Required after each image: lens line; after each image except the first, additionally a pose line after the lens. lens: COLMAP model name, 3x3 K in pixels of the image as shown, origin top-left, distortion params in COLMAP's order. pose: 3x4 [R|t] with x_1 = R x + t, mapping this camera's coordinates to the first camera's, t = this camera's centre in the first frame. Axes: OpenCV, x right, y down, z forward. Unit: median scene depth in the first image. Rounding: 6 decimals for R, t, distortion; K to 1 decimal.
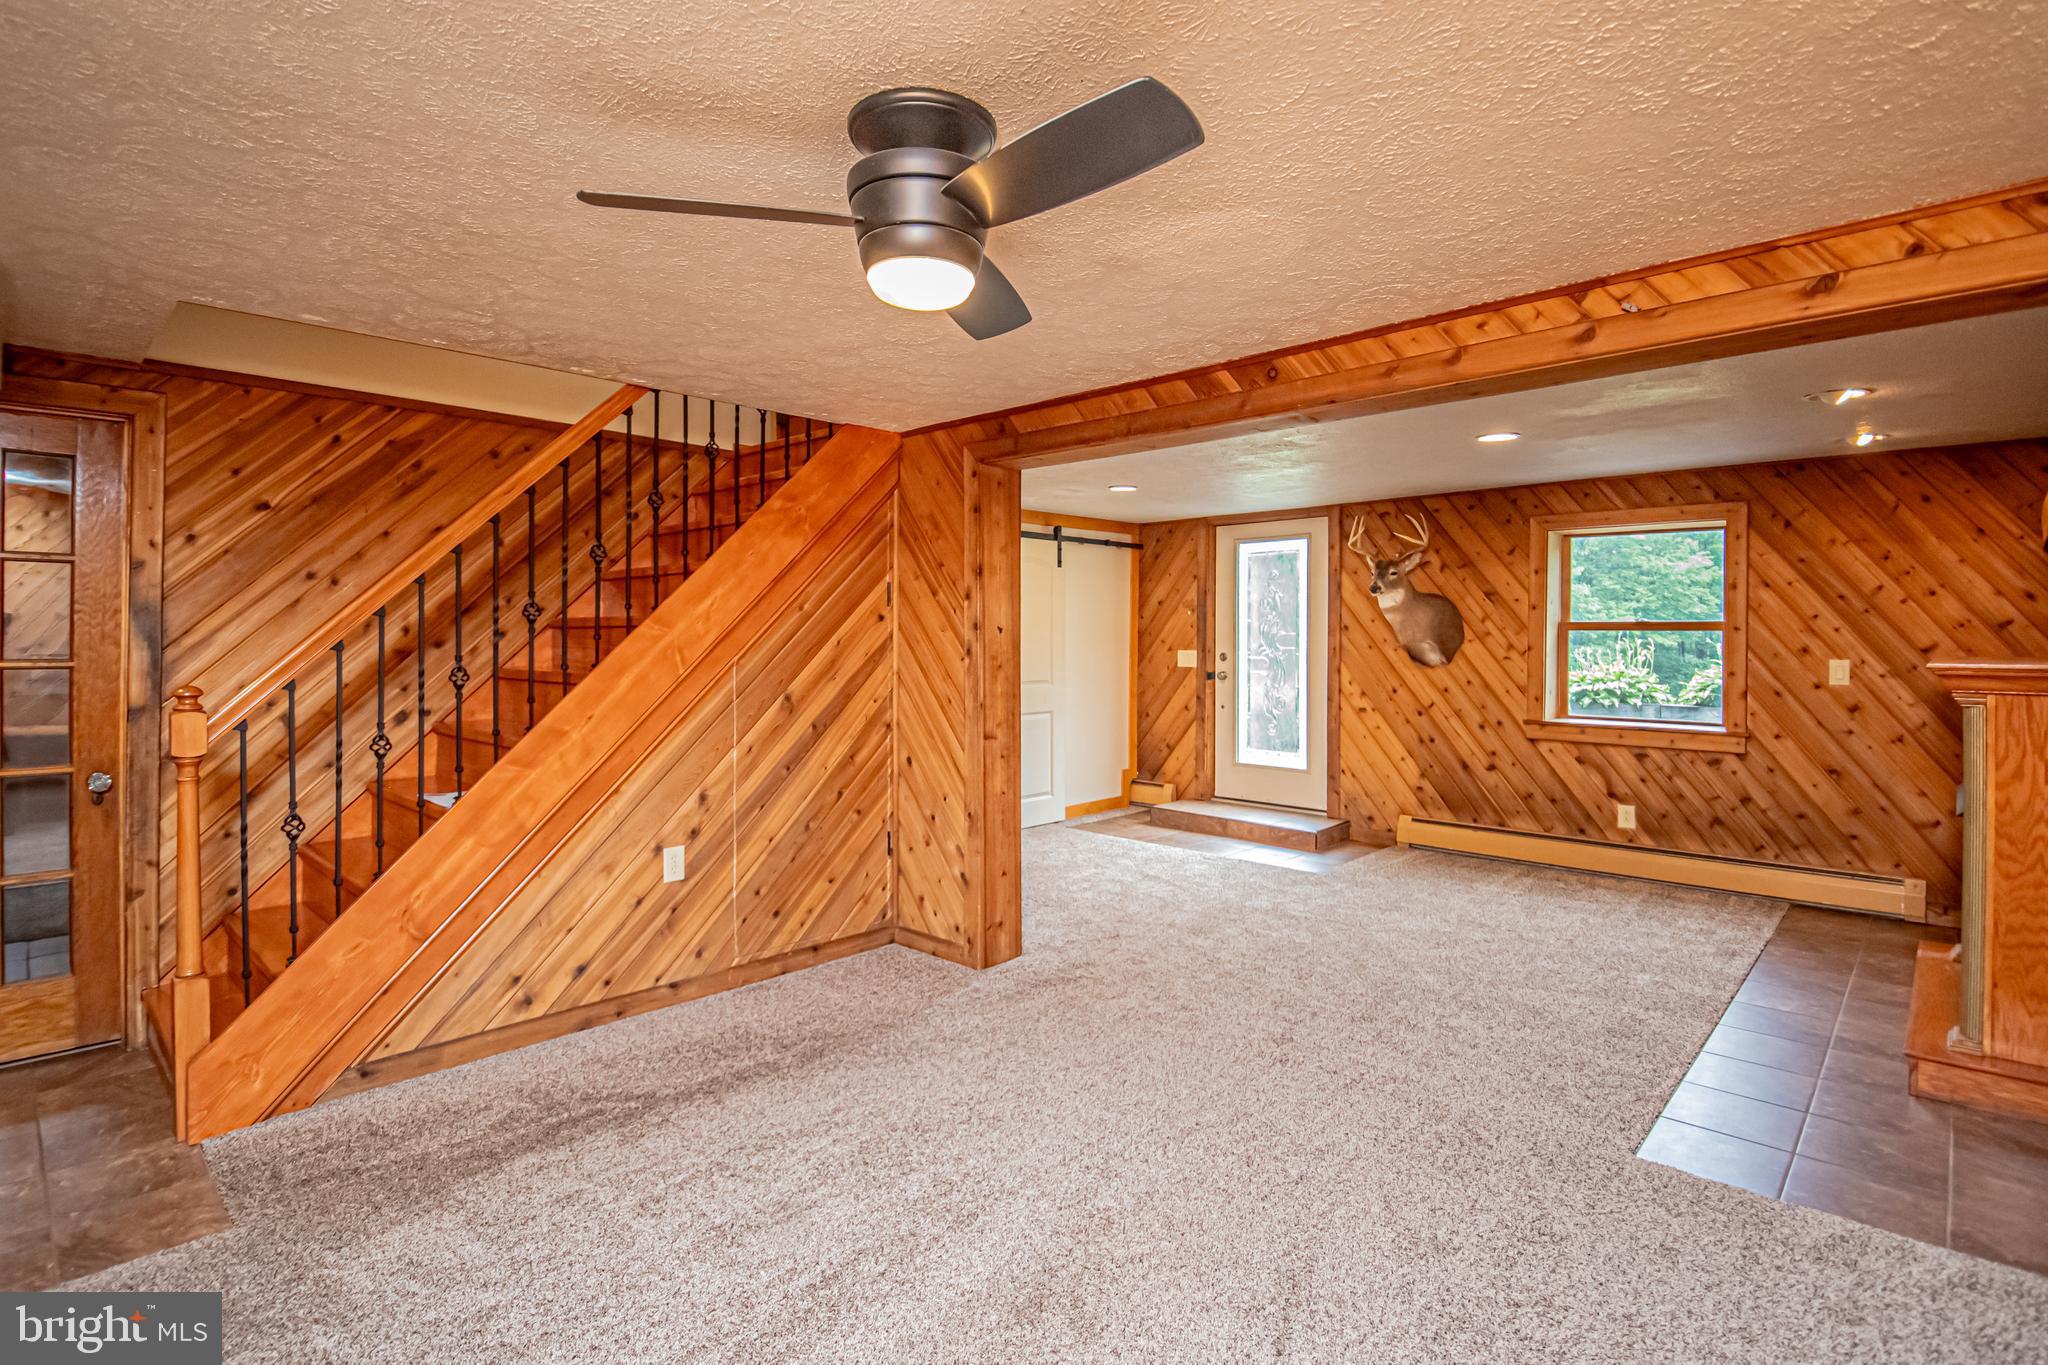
lens RADIAL K [[966.6, 0, 1014.3], [0, 966.6, 628.8], [0, 0, 1]] dist [0.000114, -0.019987]
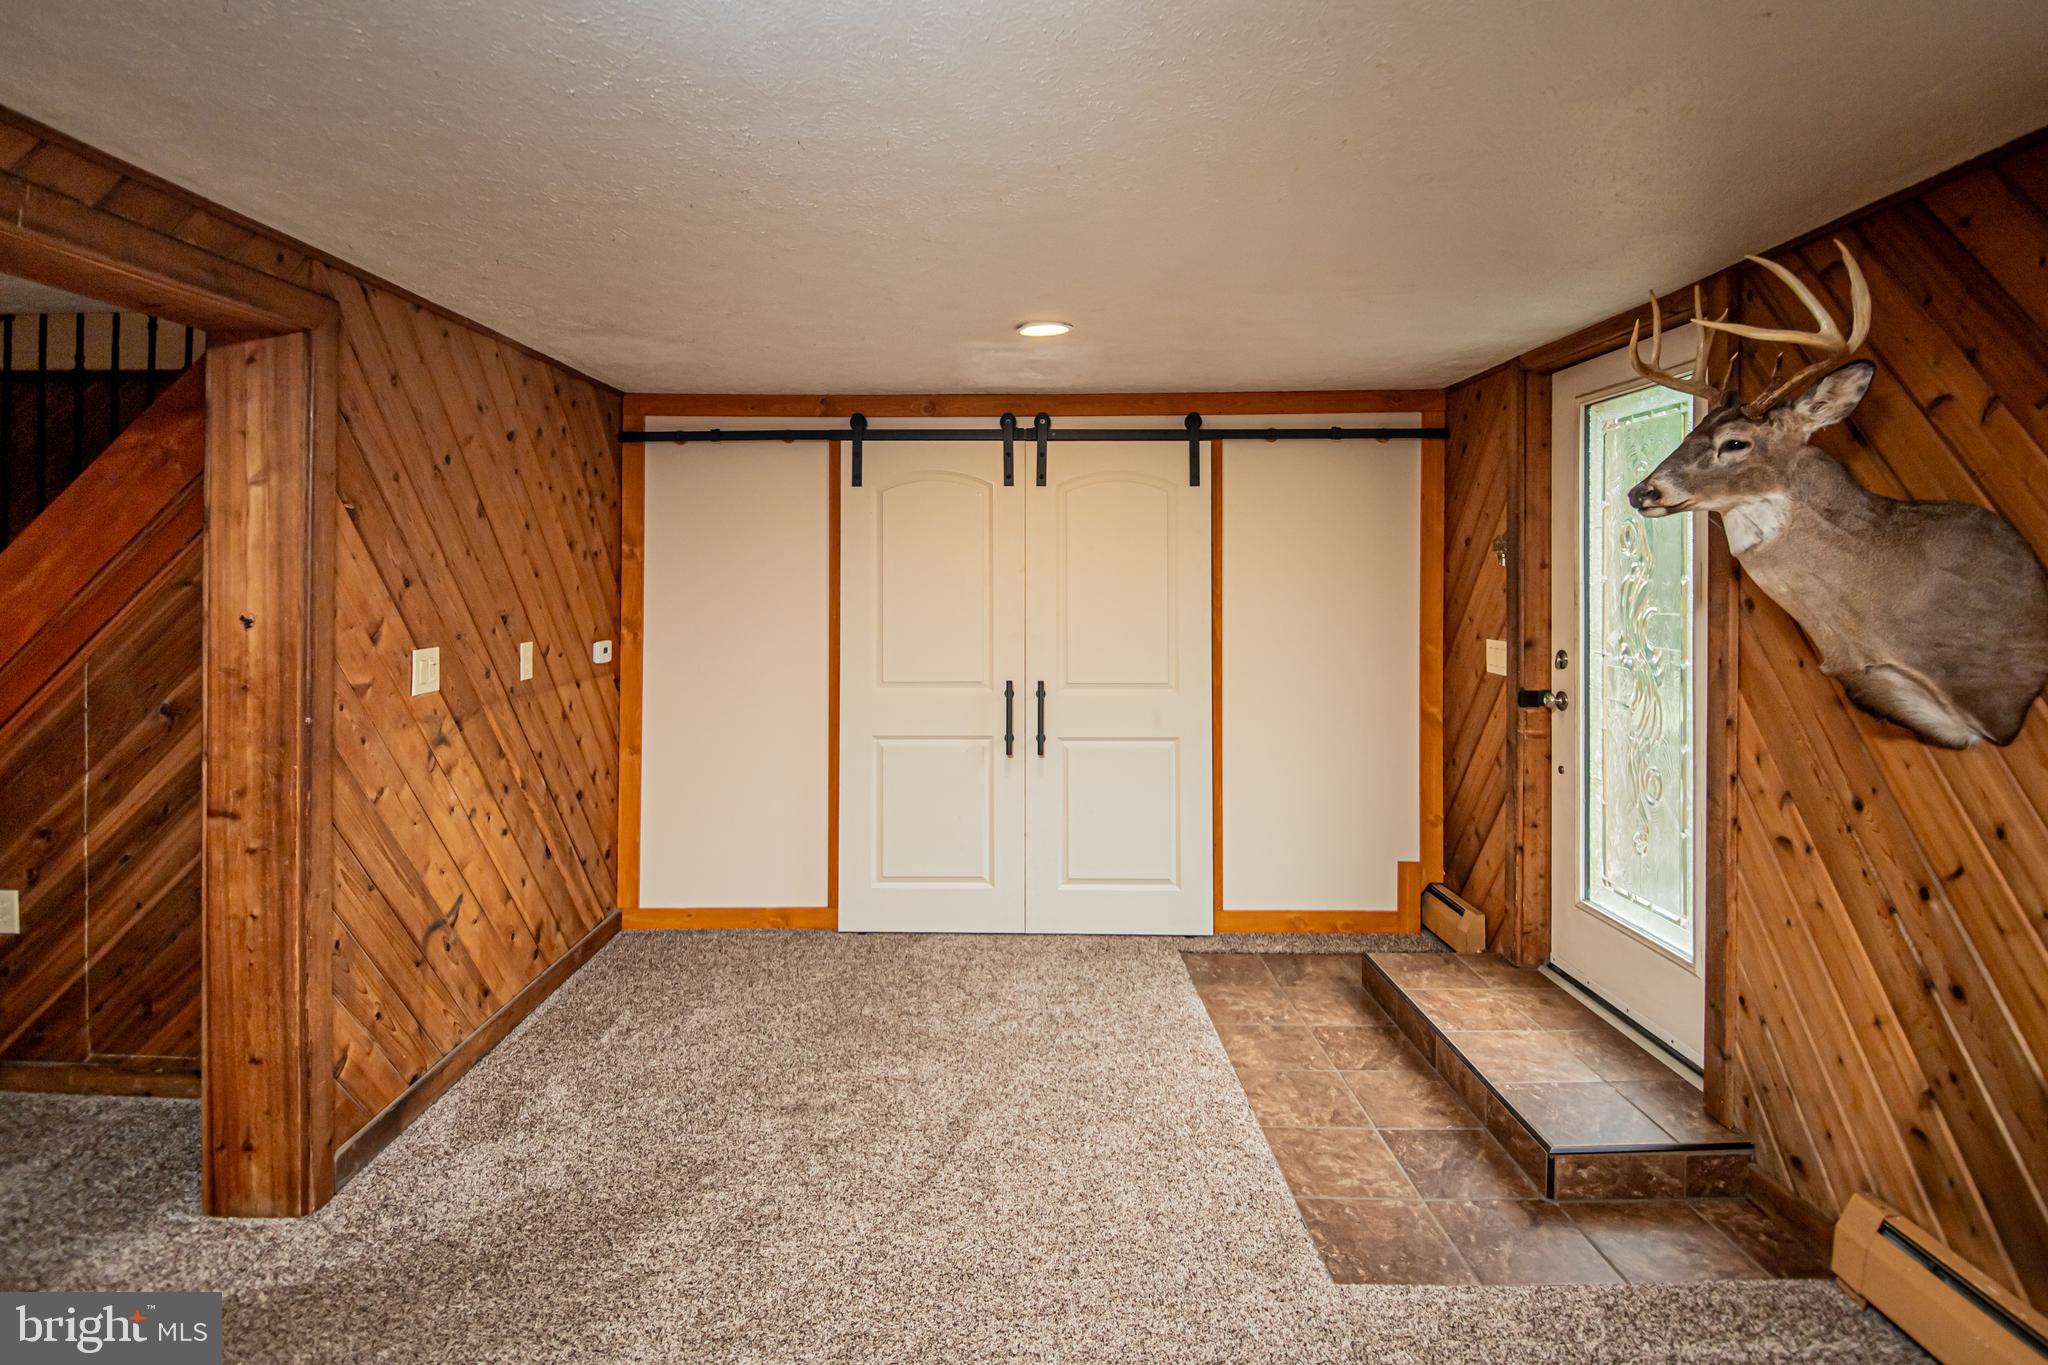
lens RADIAL K [[1039.7, 0, 1023.8], [0, 1039.7, 564.7], [0, 0, 1]] dist [-0.000186, 0.000035]
pose [[0.696591, -0.008838, -0.717414, 0.426541], [0.005996, 0.999961, -0.006497, -0.014793], [0.717444, 0.000224, 0.696616, 0.523017]]
